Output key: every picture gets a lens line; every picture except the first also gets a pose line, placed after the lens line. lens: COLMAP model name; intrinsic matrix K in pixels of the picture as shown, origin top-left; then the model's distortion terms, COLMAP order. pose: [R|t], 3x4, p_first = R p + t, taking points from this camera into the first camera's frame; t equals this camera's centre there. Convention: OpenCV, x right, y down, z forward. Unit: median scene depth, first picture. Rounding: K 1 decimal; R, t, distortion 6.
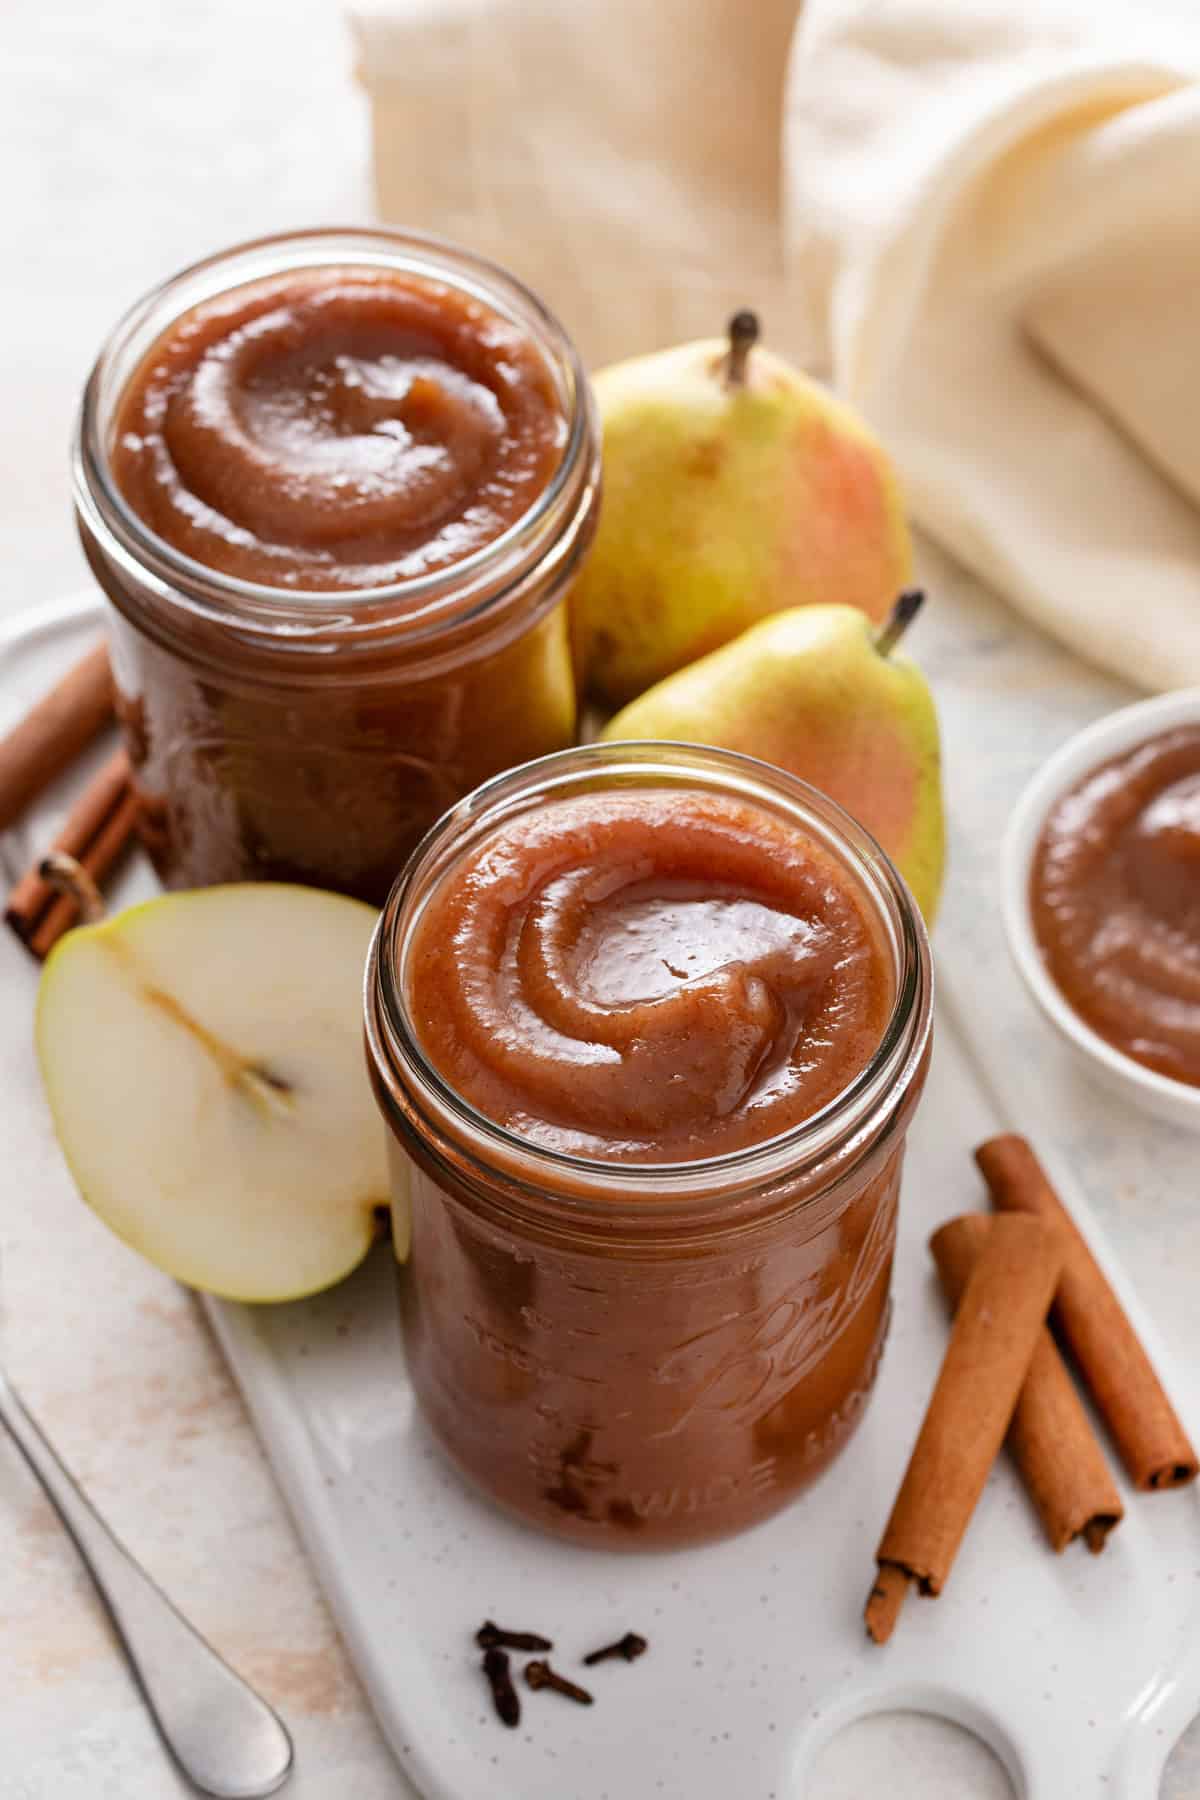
lens RADIAL K [[7077.2, 0, 601.5], [0, 7077.2, 901.7], [0, 0, 1]] dist [-0.197031, 0.000000]
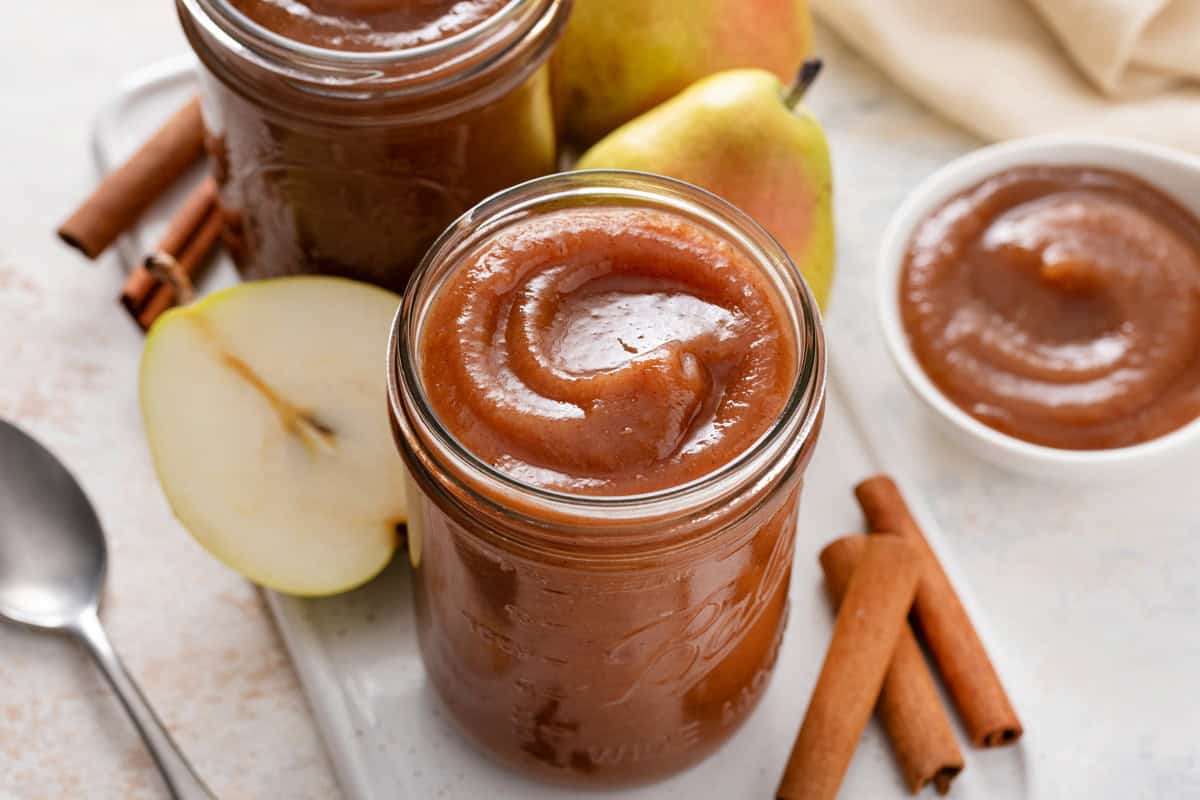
lens RADIAL K [[4718.1, 0, 599.0], [0, 4718.1, 398.8], [0, 0, 1]] dist [-0.197031, 0.000000]
pose [[0.999901, 0.013806, 0.002794, 0.002737], [-0.013861, 0.999688, 0.020789, 0.001274], [-0.002507, -0.020826, 0.999780, 0.128597]]
